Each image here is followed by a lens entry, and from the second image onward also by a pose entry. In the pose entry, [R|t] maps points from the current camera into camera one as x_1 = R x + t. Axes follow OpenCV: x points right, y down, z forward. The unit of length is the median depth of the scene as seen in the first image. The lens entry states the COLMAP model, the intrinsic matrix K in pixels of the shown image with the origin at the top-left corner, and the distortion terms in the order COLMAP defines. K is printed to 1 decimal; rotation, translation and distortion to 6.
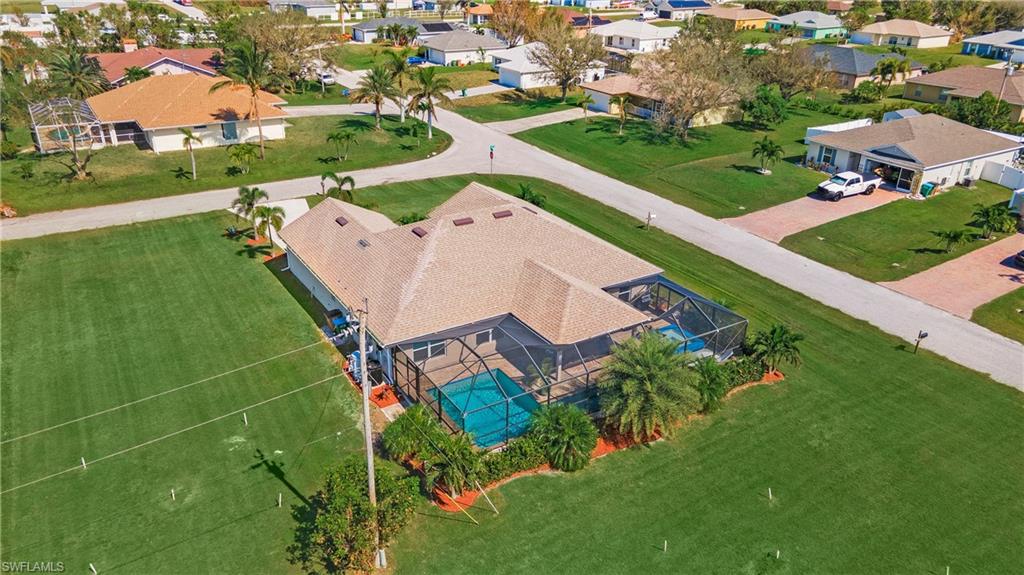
lens RADIAL K [[738.5, 0, 514.7], [0, 738.5, 284.1], [0, 0, 1]] dist [0.036000, 0.015129]
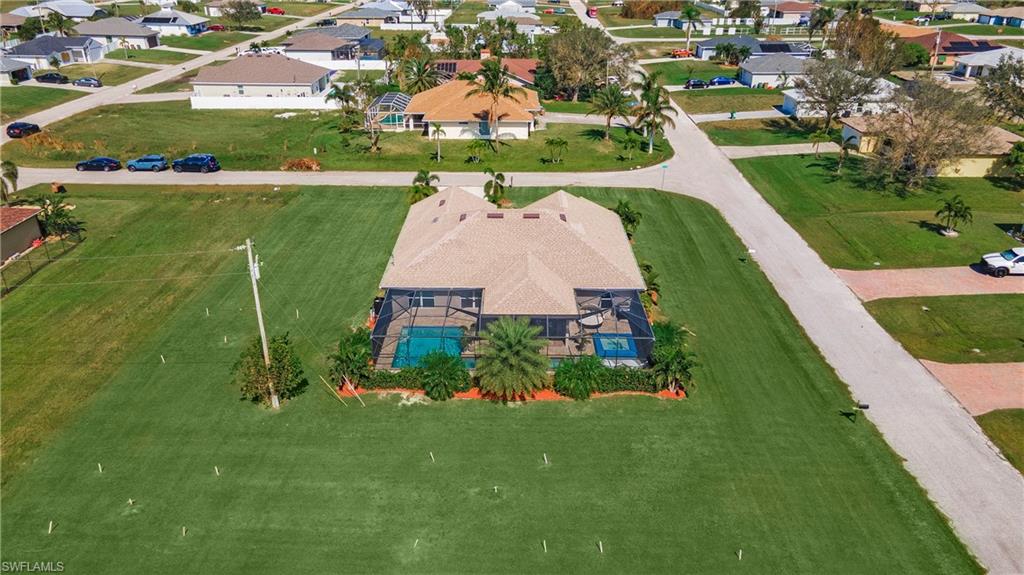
lens RADIAL K [[738.5, 0, 512.0], [0, 738.5, 288.4], [0, 0, 1]] dist [0.036000, 0.015129]
pose [[0.843437, 0.213296, -0.493071, 0.335943], [-0.214882, 0.975132, 0.054256, -0.020289], [0.492382, 0.060191, 0.868296, -0.046874]]
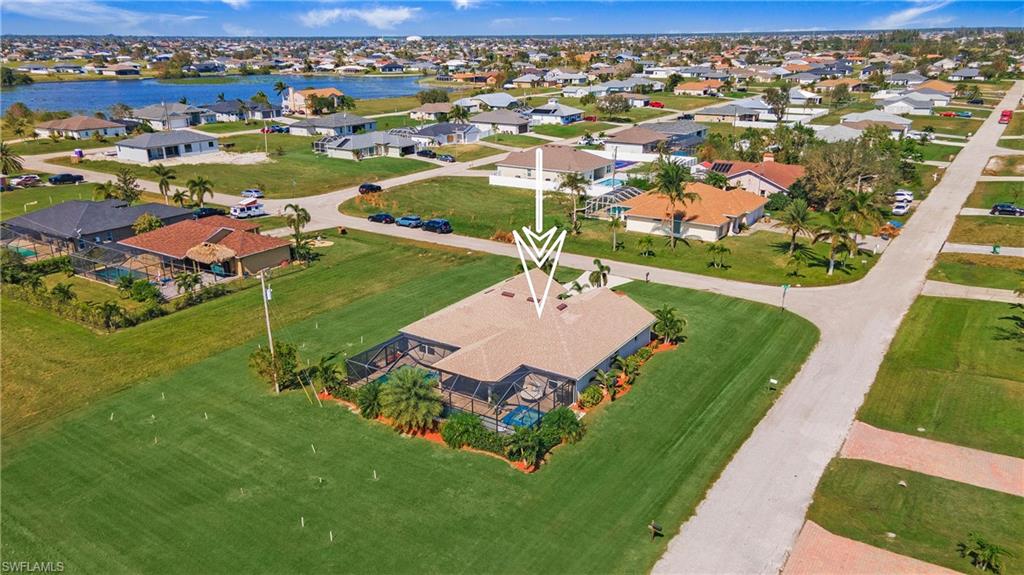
lens RADIAL K [[738.5, 0, 511.0], [0, 738.5, 286.6], [0, 0, 1]] dist [0.036000, 0.015129]
pose [[0.412522, 0.273083, -0.869052, 0.694419], [-0.370160, 0.921947, 0.113996, -0.152297], [0.832350, 0.274663, 0.481408, 0.144357]]
